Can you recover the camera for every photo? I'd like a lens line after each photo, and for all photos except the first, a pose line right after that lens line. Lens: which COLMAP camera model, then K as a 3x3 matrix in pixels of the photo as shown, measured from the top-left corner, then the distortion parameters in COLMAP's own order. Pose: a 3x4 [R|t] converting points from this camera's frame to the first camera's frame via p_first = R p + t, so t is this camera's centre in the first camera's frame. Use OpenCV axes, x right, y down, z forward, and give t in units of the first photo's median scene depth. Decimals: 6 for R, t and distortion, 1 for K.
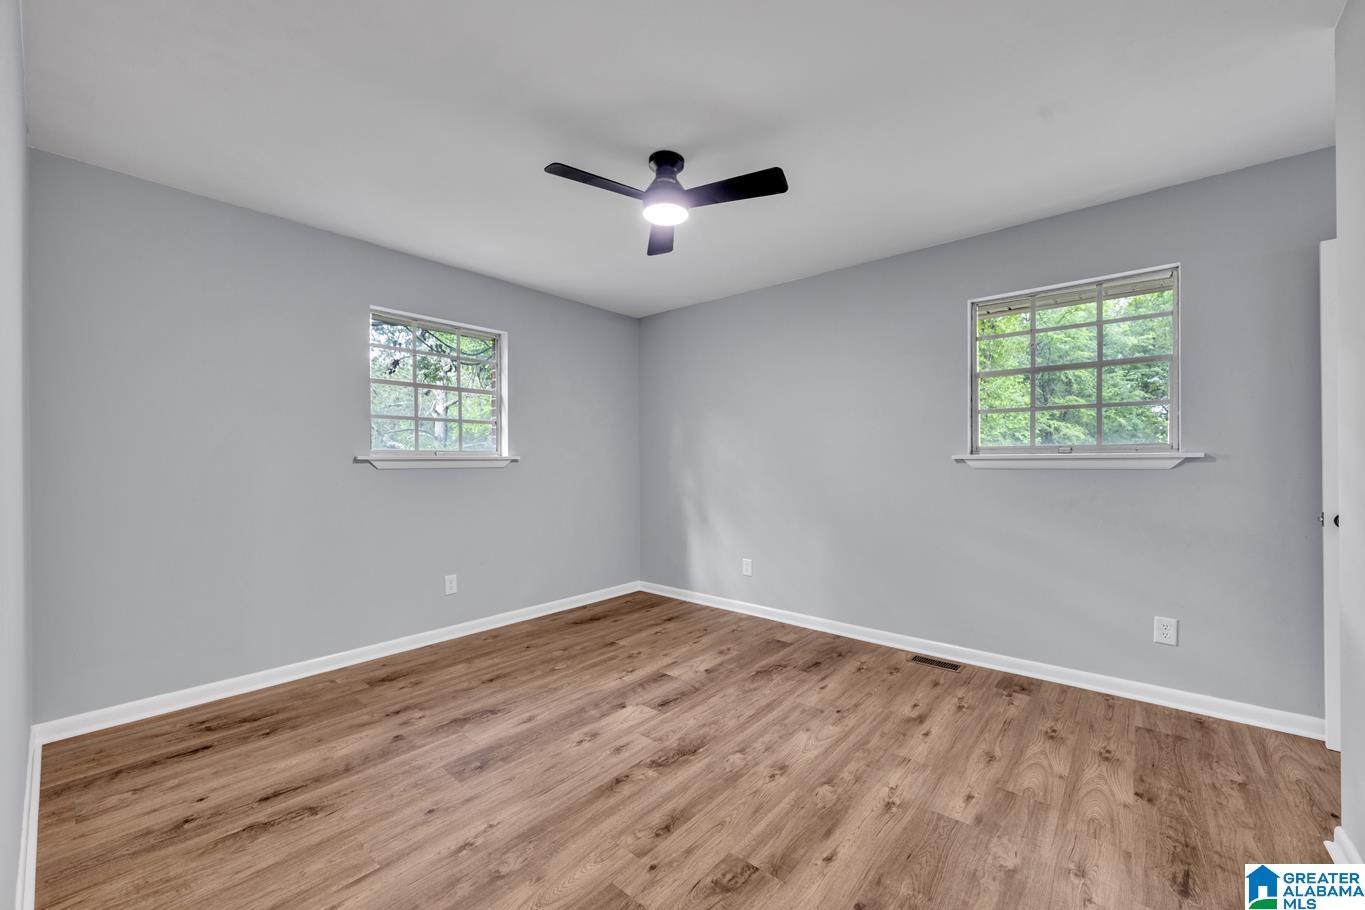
lens RADIAL K [[535.9, 0, 686.9], [0, 535.9, 460.9], [0, 0, 1]] dist [-0.001946, 0.000142]
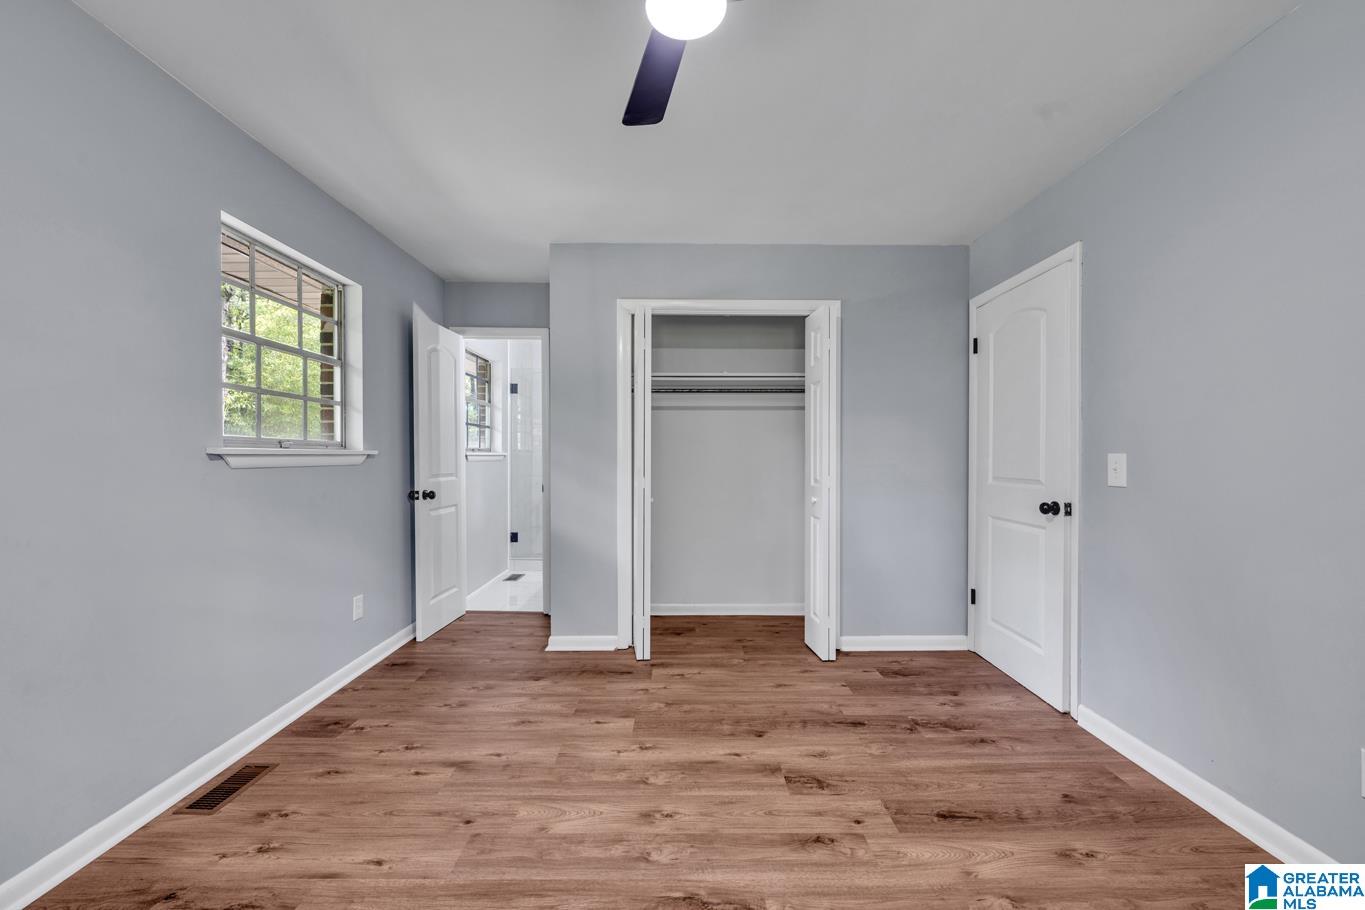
lens RADIAL K [[535.9, 0, 681.3], [0, 535.9, 458.3], [0, 0, 1]] dist [-0.001946, 0.000142]
pose [[-0.648915, -0.000960, 0.760860, -0.533822], [-0.000757, 1.000000, 0.000617, 0.001544], [-0.760860, -0.000176, -0.648916, 1.590548]]
